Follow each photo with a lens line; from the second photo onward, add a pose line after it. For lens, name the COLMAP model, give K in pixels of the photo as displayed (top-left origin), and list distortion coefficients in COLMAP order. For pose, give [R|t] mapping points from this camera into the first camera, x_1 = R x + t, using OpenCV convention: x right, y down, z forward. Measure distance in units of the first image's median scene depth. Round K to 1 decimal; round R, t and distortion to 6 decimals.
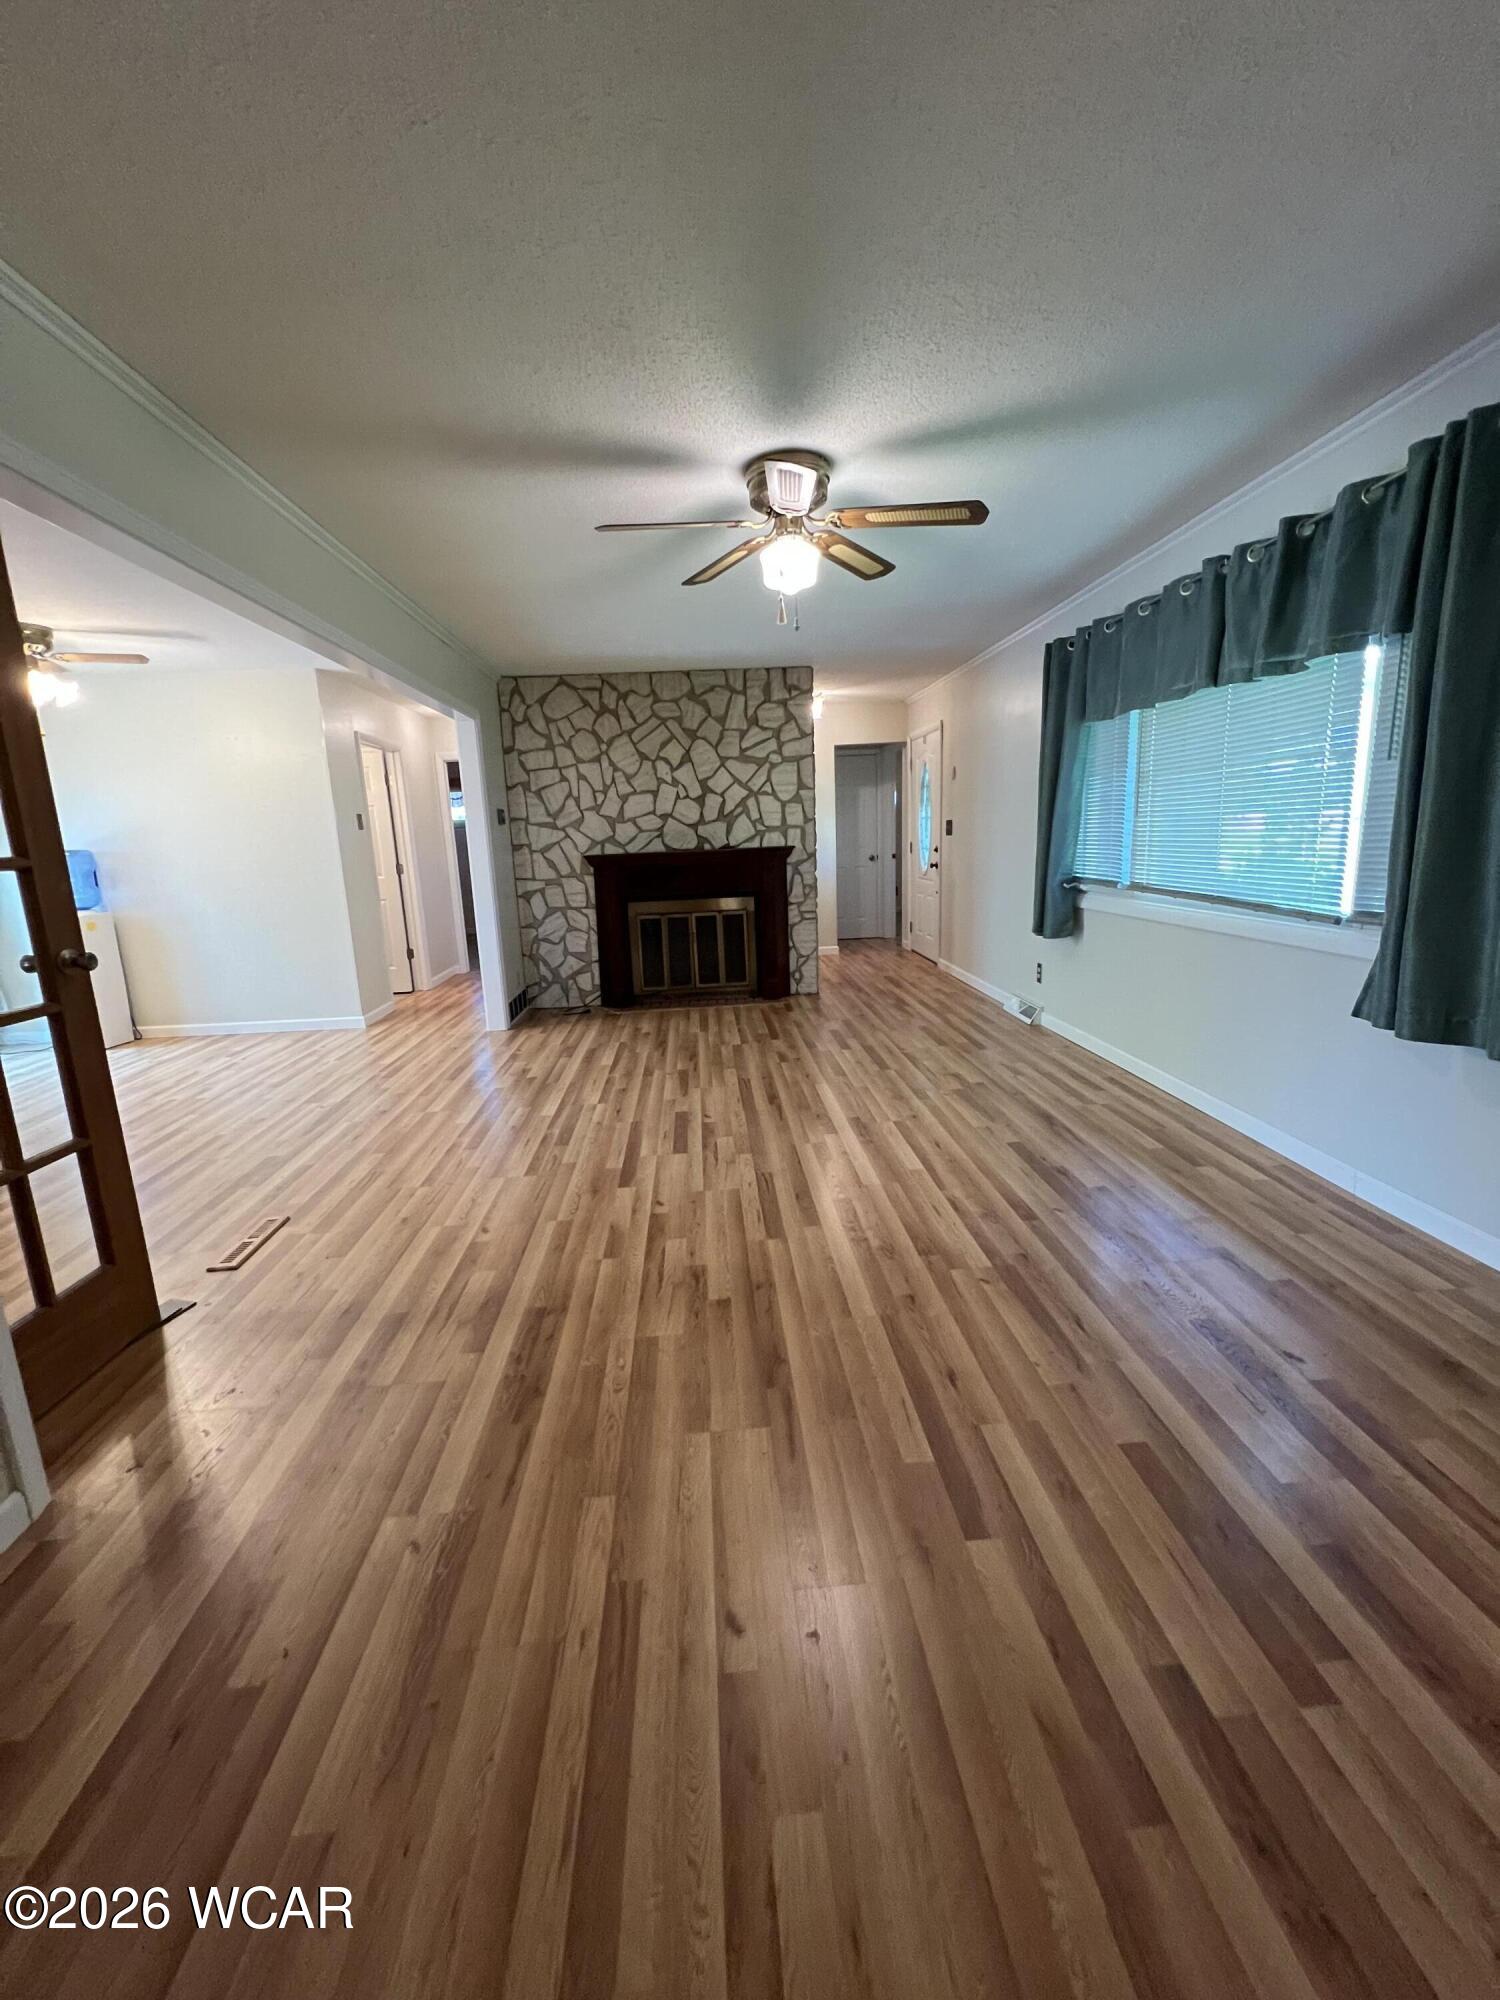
lens RADIAL K [[803.0, 0, 747.5], [0, 803.0, 995.8], [0, 0, 1]] dist [0.000069, 0.000070]
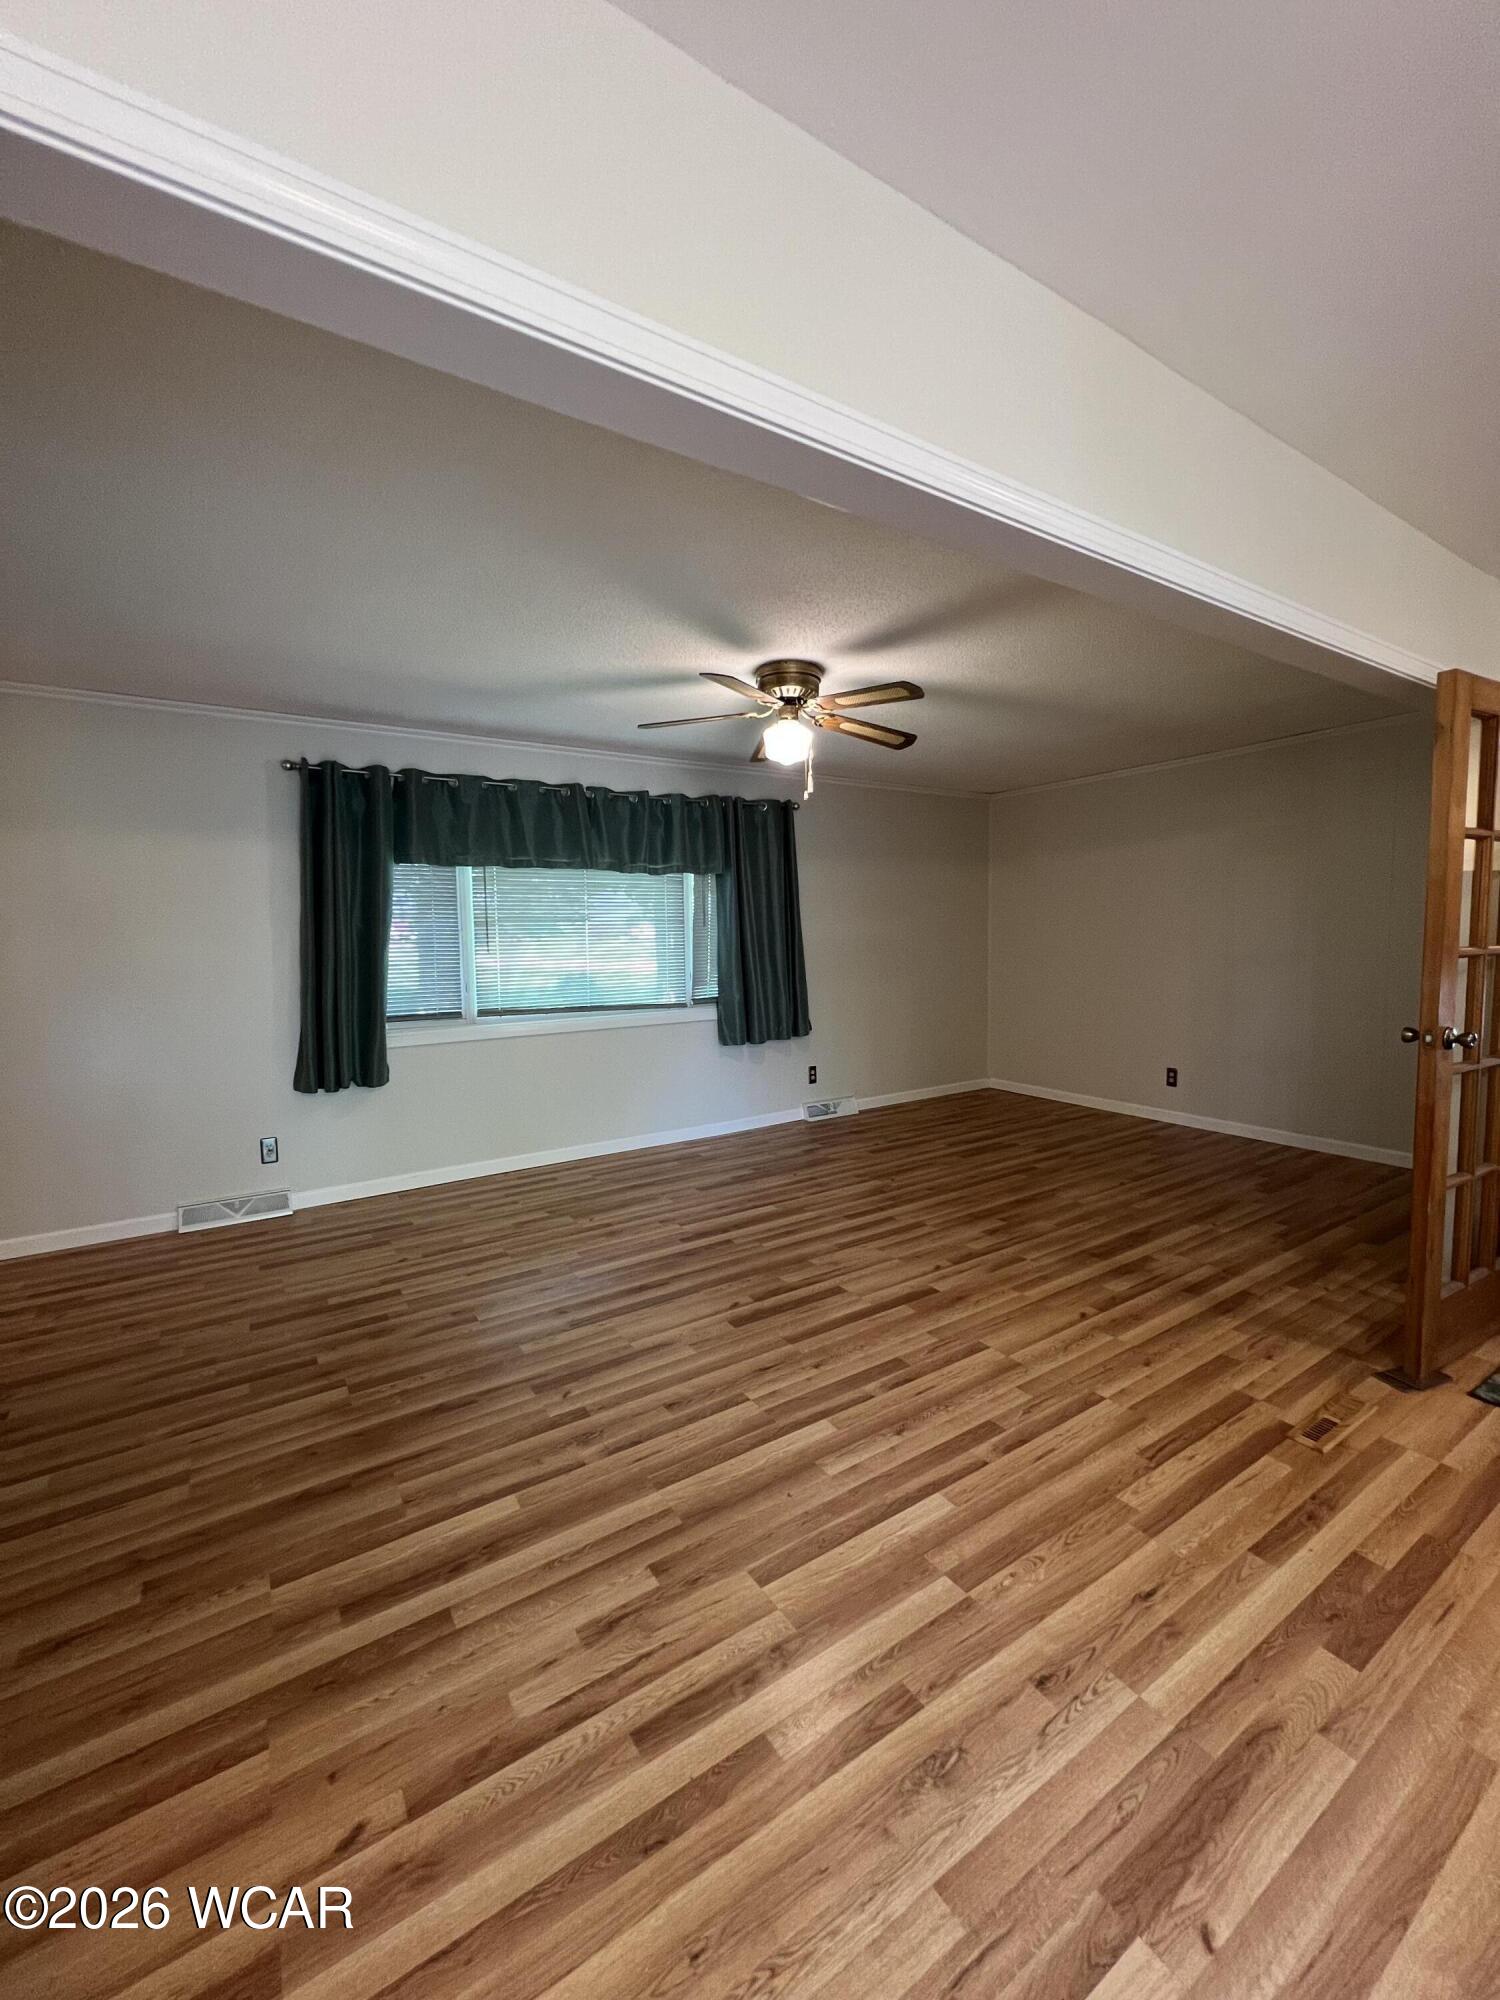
lens RADIAL K [[803.0, 0, 748.7], [0, 803.0, 995.9], [0, 0, 1]] dist [0.000069, 0.000070]
pose [[-0.488706, -0.018567, 0.872251, -0.862495], [0.209074, 0.968149, 0.137749, -0.293175], [-0.847026, 0.249684, -0.469259, 1.485862]]
